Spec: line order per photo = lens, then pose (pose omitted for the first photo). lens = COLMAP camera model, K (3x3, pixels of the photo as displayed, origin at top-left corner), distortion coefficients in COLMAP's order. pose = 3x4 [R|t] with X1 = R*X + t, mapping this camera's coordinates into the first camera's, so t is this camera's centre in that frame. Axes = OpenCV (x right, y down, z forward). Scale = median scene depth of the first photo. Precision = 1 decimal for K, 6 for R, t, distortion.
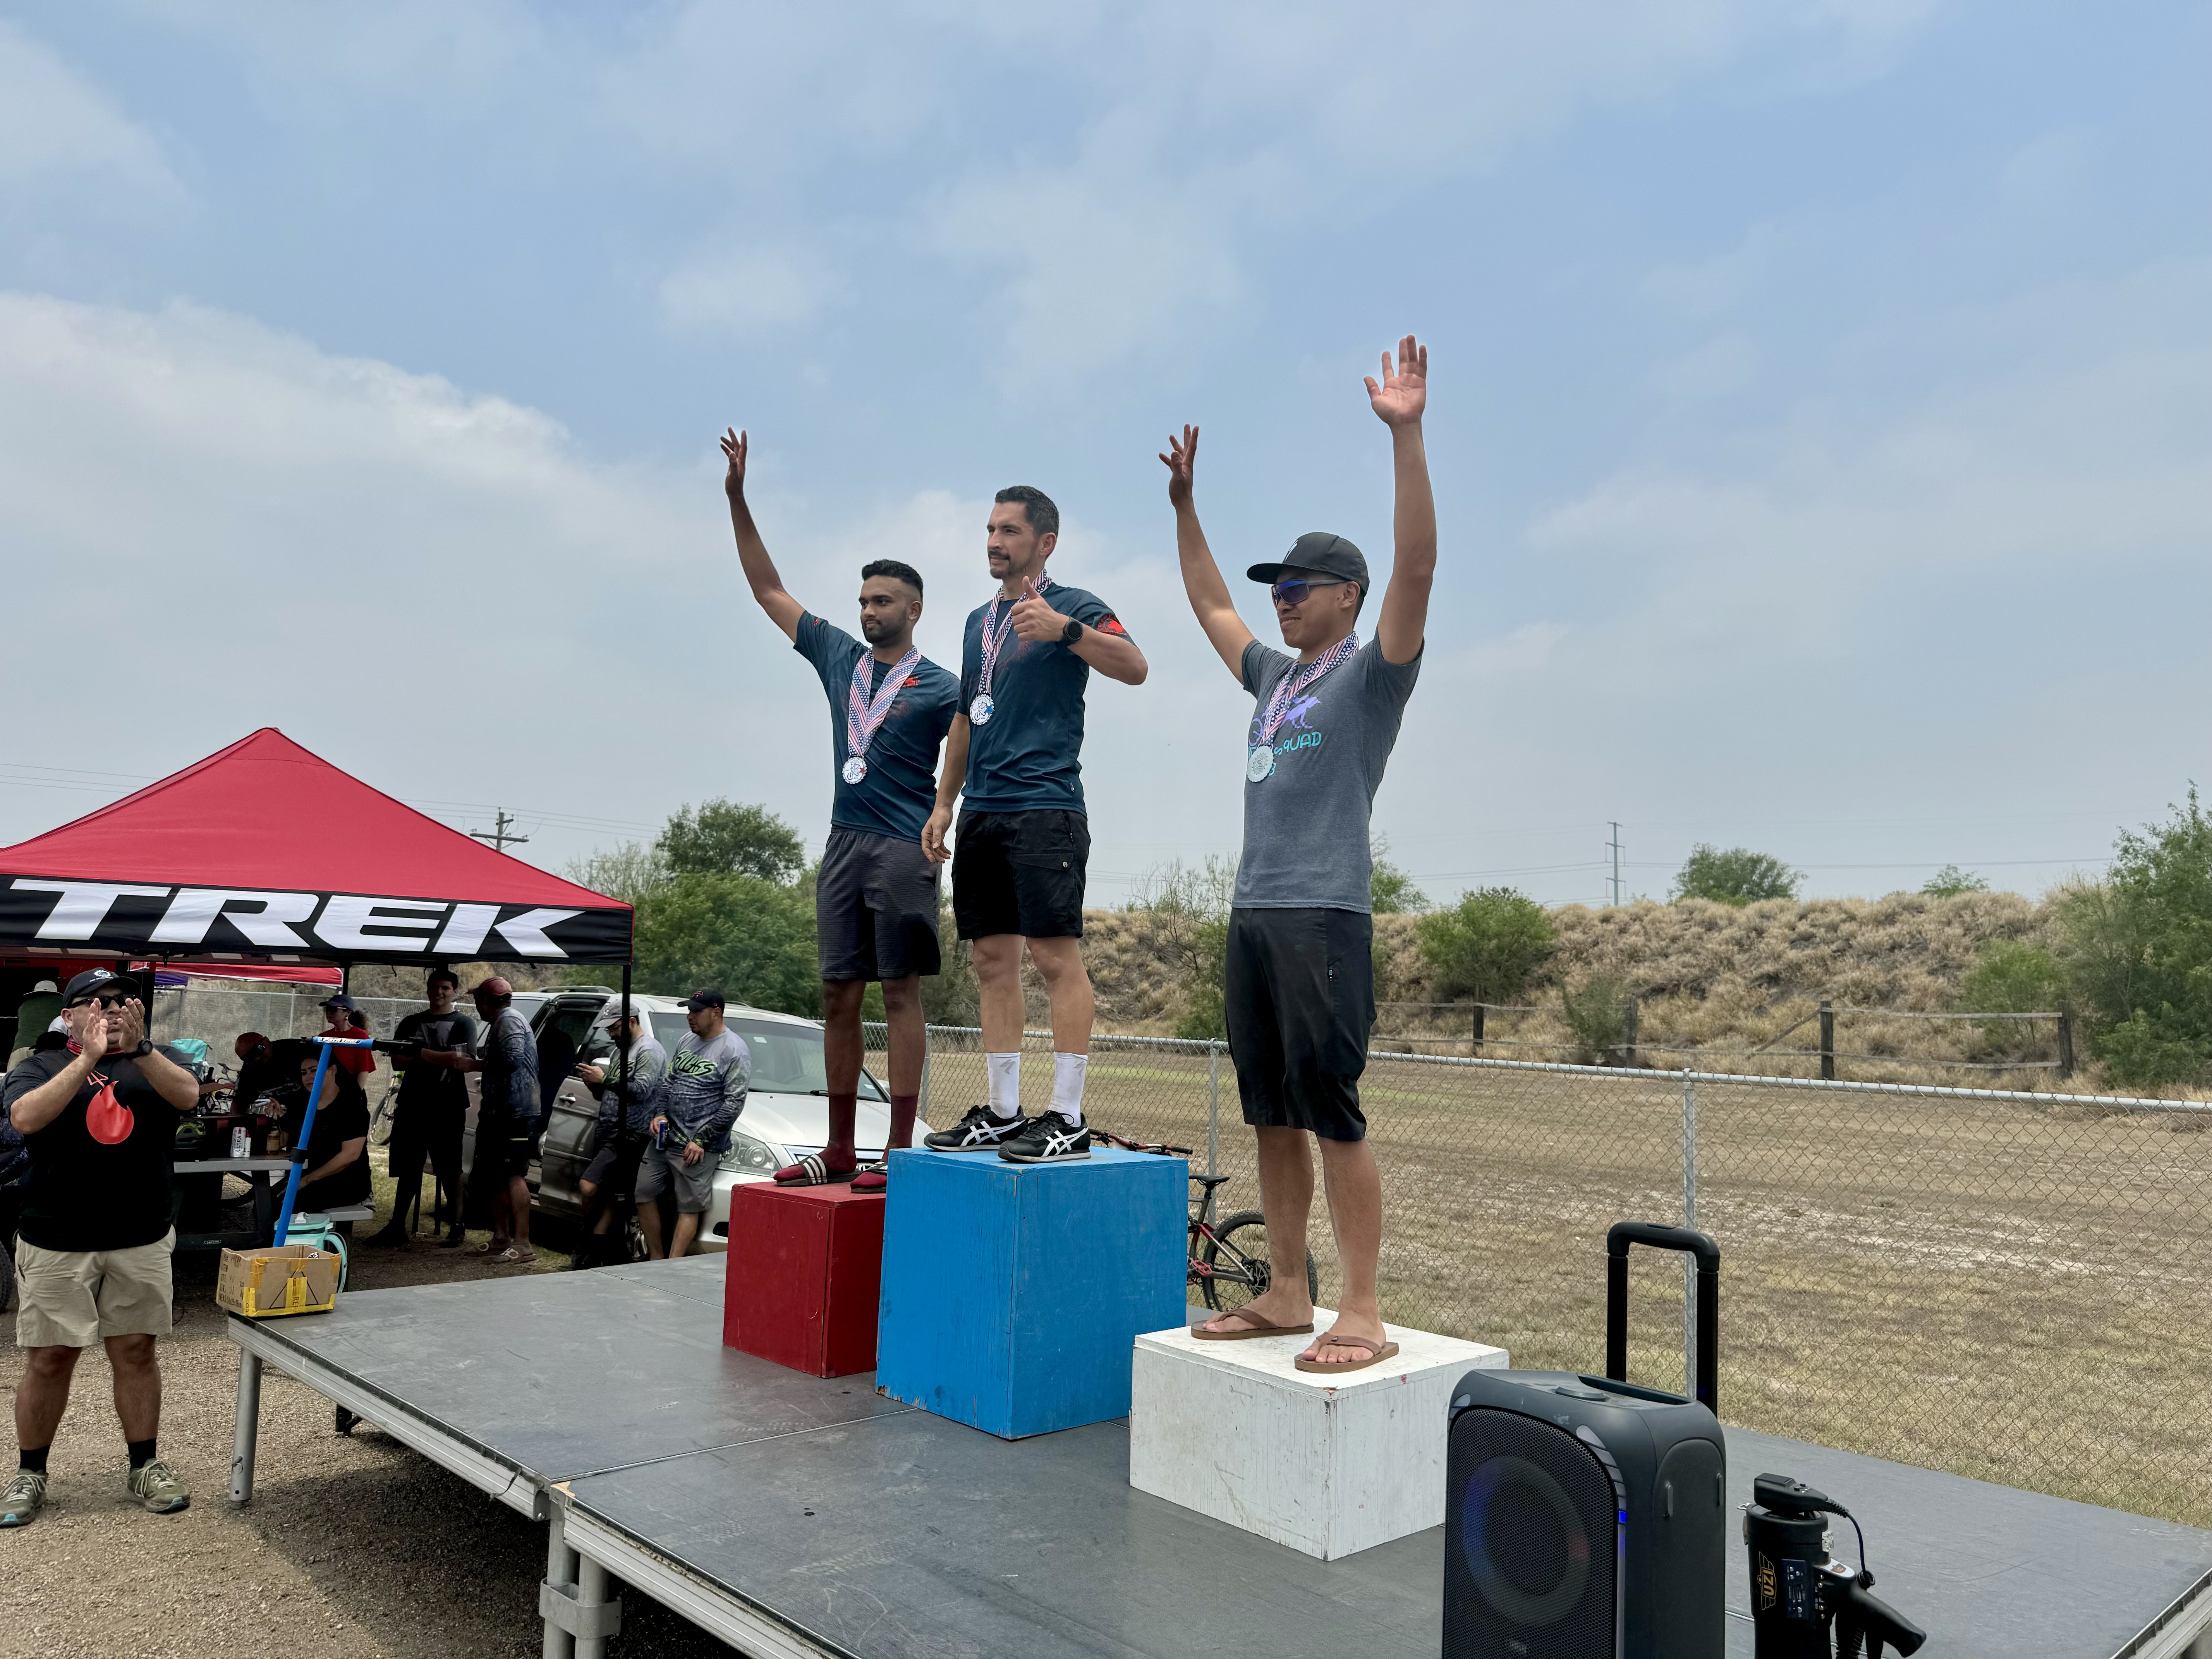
lens RADIAL K [[1570.2, 0, 1105.8], [0, 1570.2, 830.0], [0, 0, 1]] dist [0.023782, -0.032833]
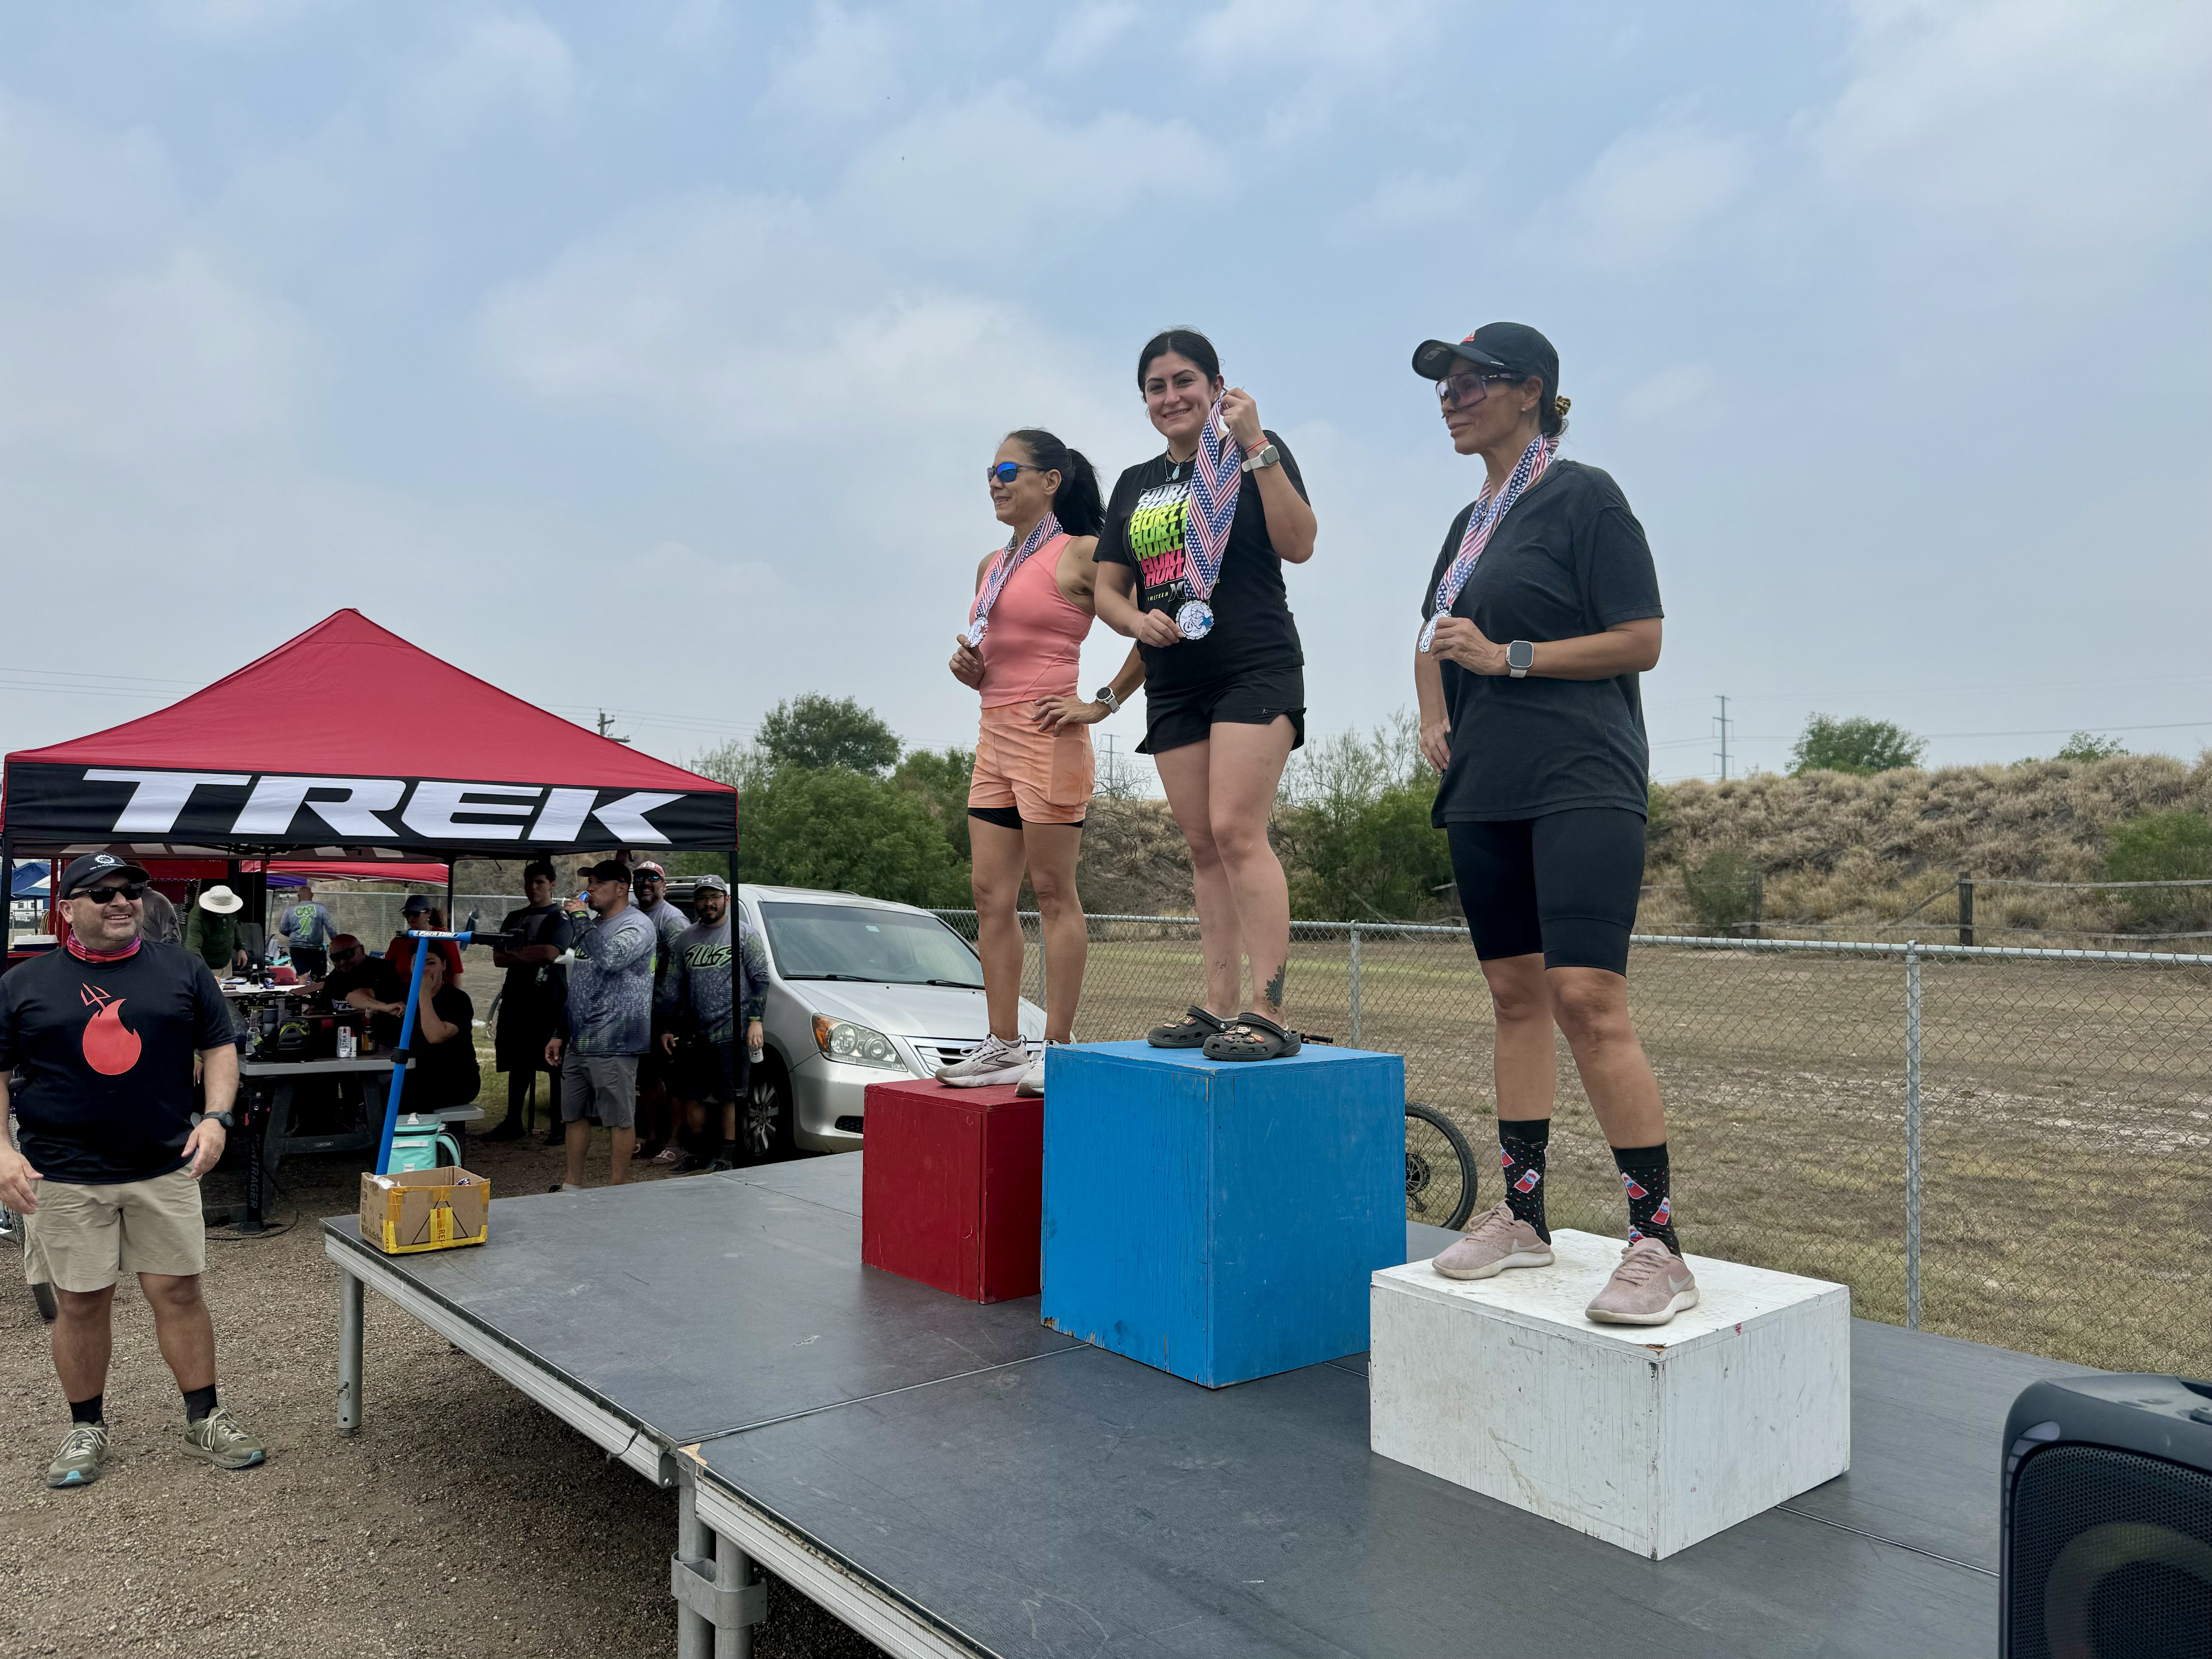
lens RADIAL K [[1571.5, 0, 1100.2], [0, 1571.5, 838.9], [0, 0, 1]] dist [0.038392, -0.062669]
pose [[0.997803, -0.020447, -0.063013, -0.047287], [0.025191, 0.996833, 0.075422, 0.024124], [0.061271, -0.076844, 0.995159, 0.139779]]
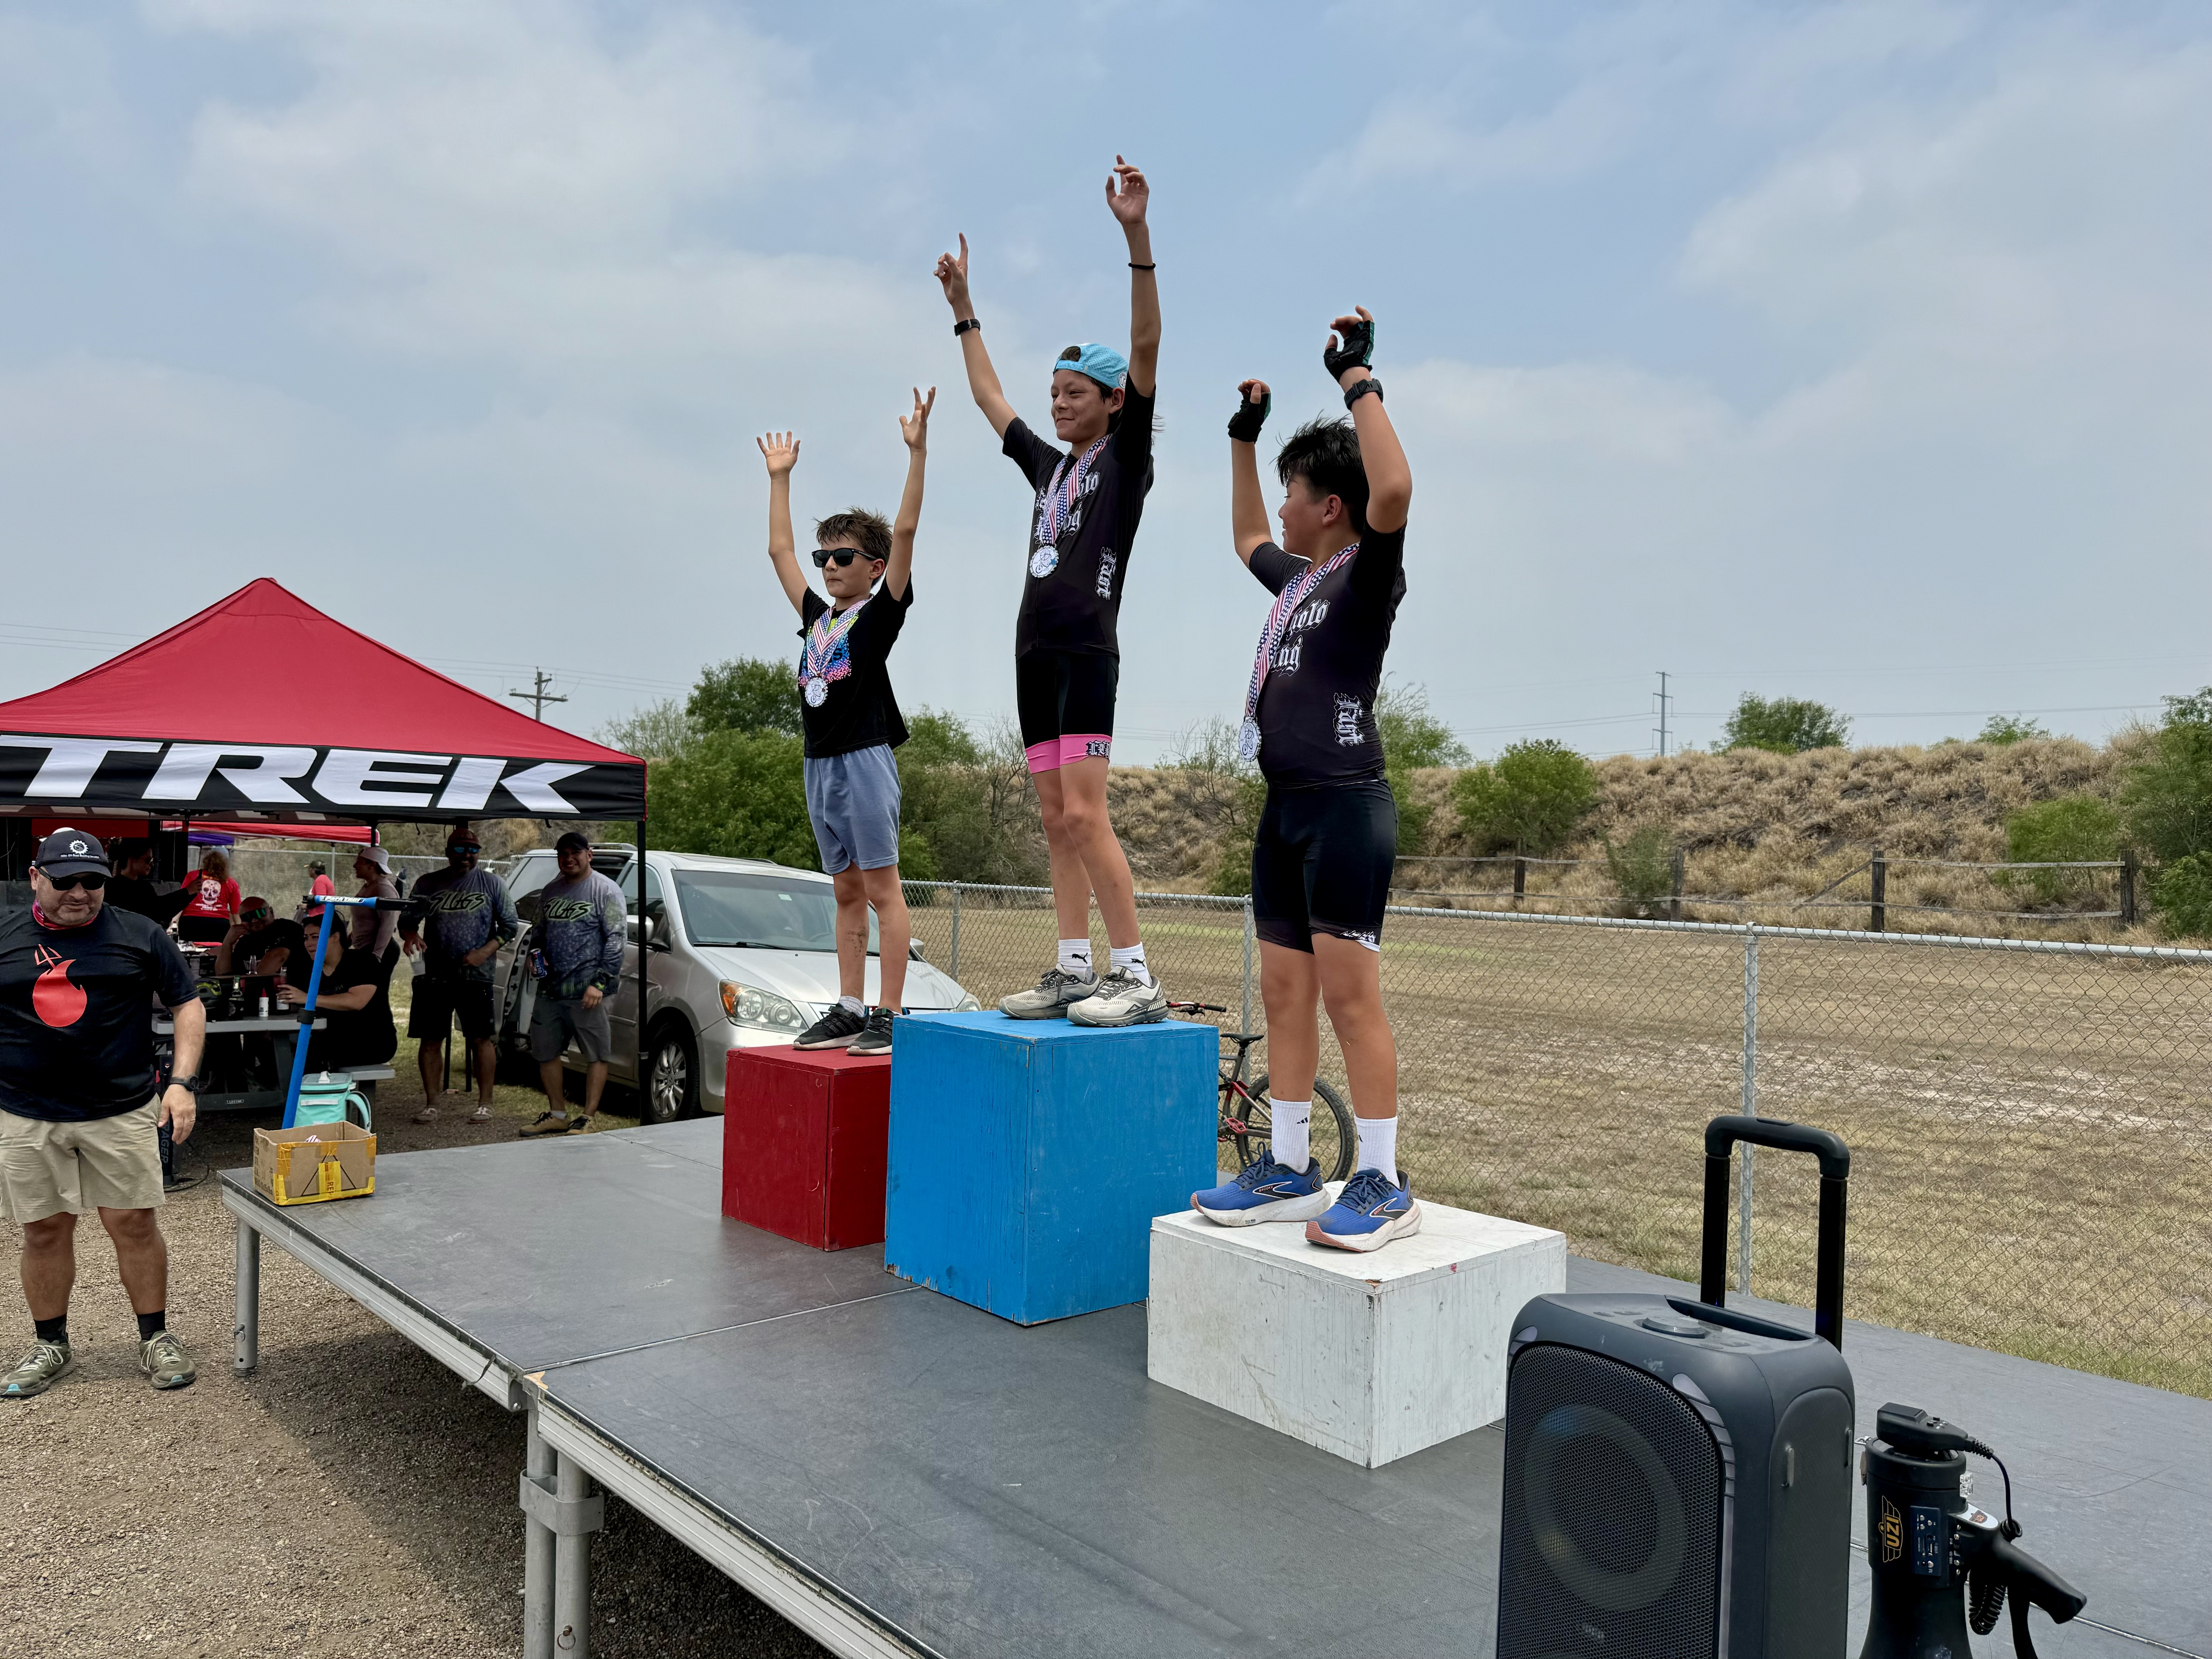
lens RADIAL K [[1568.7, 0, 1091.2], [0, 1568.7, 833.7], [0, 0, 1]] dist [0.034985, -0.055412]
pose [[0.999402, -0.006336, -0.033995, 0.010216], [0.009498, 0.995557, 0.093676, 0.010057], [0.033251, -0.093943, 0.995022, 0.081252]]
